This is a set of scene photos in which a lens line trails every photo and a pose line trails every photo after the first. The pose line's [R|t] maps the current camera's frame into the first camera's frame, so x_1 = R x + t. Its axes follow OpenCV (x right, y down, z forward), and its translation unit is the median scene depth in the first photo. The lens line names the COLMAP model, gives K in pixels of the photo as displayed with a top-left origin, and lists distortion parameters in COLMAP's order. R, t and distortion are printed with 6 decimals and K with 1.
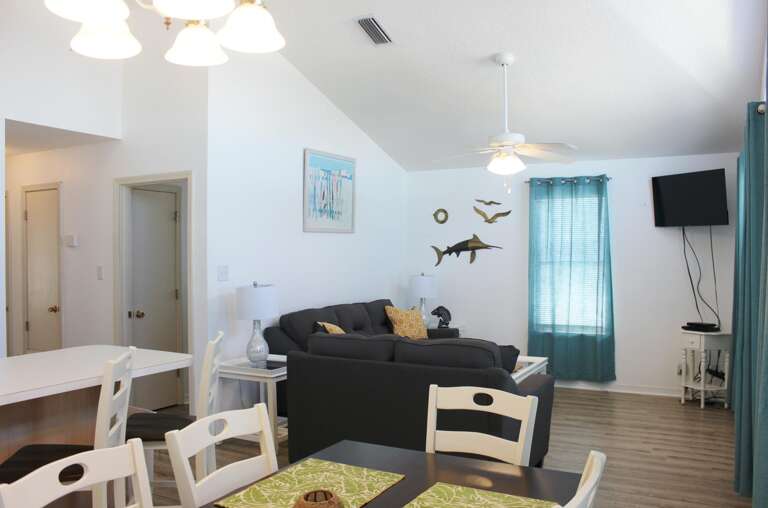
lens RADIAL K [[655.3, 0, 384.0], [0, 655.3, 254.0], [0, 0, 1]] dist [-0.151822, 0.134785]
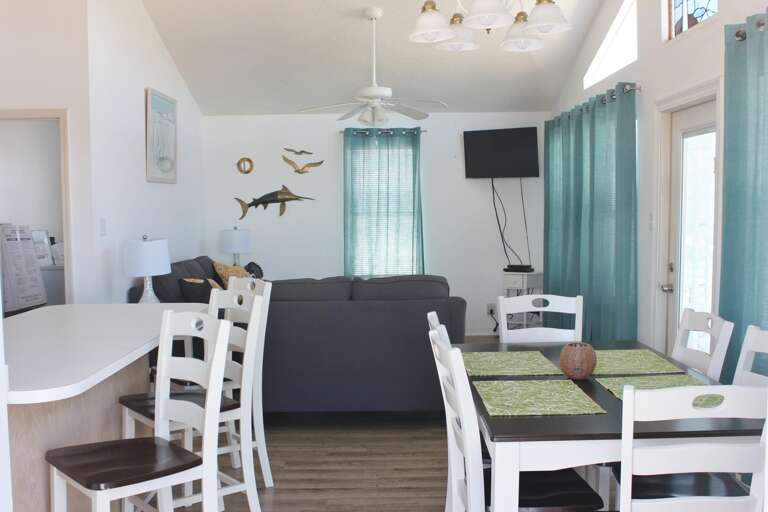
lens RADIAL K [[813.3, 0, 364.3], [0, 813.3, 248.0], [0, 0, 1]] dist [-0.079936, 0.026716]
pose [[0.889325, -0.032095, 0.456149, -0.336049], [0.012287, 0.998851, 0.046325, 0.008734], [-0.457111, -0.035593, 0.888697, -0.120029]]
